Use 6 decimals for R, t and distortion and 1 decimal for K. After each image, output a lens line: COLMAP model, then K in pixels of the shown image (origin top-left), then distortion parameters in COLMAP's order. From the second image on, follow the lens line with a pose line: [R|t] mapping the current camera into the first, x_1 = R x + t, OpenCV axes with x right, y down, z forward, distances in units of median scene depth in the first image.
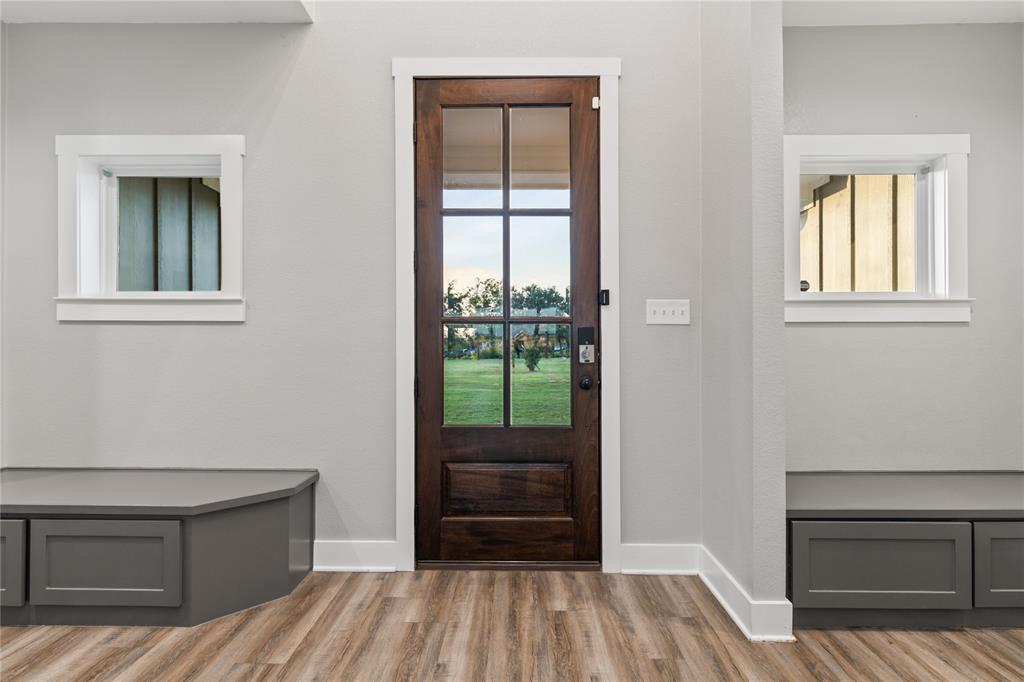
lens RADIAL K [[516.0, 0, 512.0], [0, 516.0, 341.0], [0, 0, 1]] dist [-0.000092, -0.000023]
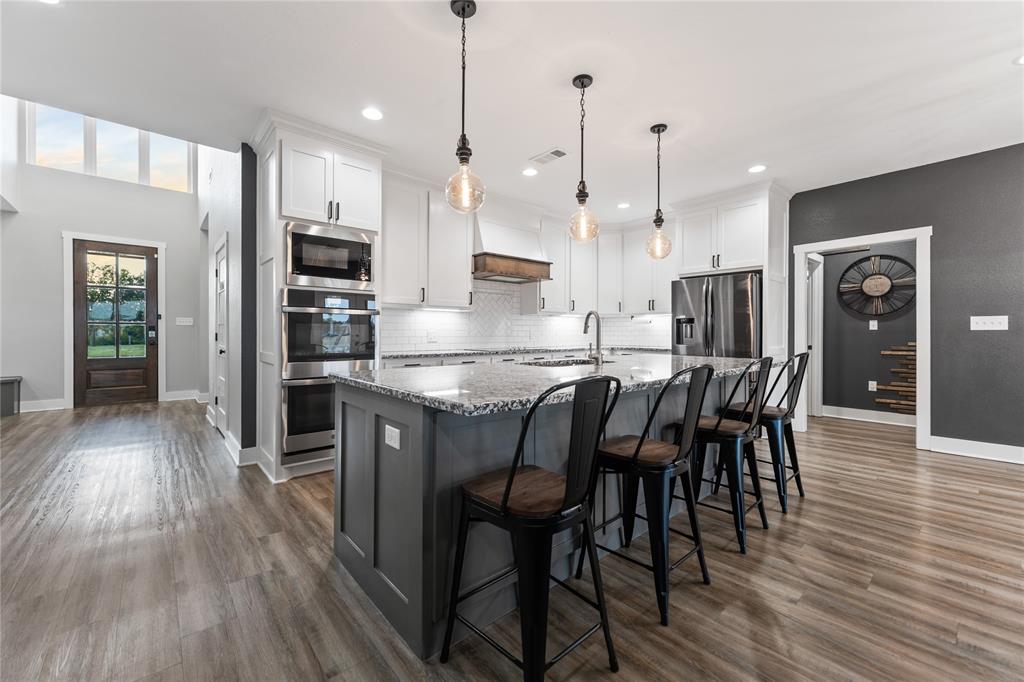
lens RADIAL K [[408.2, 0, 517.5], [0, 408.2, 334.2], [0, 0, 1]] dist [-0.004360, -0.000149]
pose [[0.734599, 0.000504, 0.678501, 0.098259], [-0.008028, 0.999936, 0.007949, -0.013139], [-0.678454, -0.011286, 0.734557, -2.380145]]
